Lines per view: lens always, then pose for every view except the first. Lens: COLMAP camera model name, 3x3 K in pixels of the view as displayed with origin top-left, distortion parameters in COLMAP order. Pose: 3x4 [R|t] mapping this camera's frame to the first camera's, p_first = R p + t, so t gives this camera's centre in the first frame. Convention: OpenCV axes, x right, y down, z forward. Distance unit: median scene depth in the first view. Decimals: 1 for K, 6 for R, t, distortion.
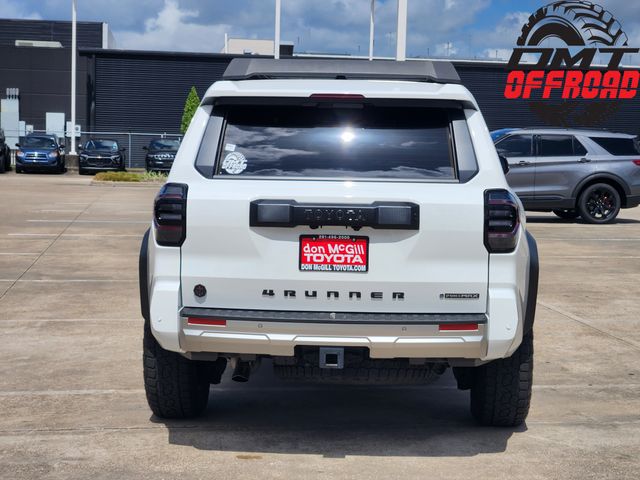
lens RADIAL K [[1267.2, 0, 320.0], [0, 1267.2, 240.0], [0, 0, 1]] dist [-0.621346, 7.149553]
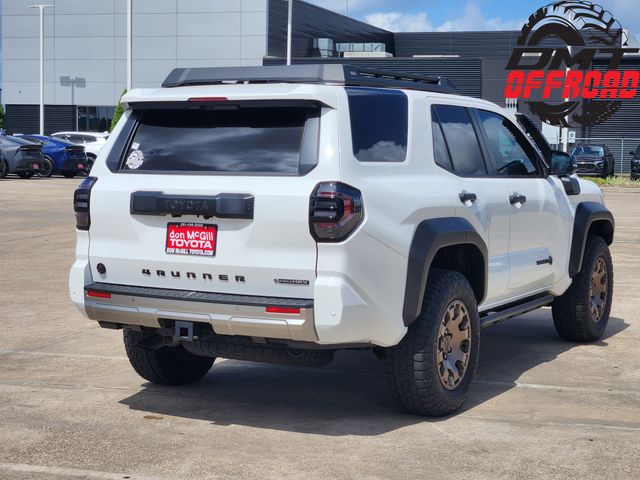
lens RADIAL K [[1267.2, 0, 320.0], [0, 1267.2, 240.0], [0, 0, 1]] dist [-0.621346, 7.149553]
pose [[0.900140, 0.024855, -0.434891, 0.603139], [-0.027229, 0.999629, 0.000772, 0.007369], [0.434749, 0.011147, 0.900483, 0.037116]]
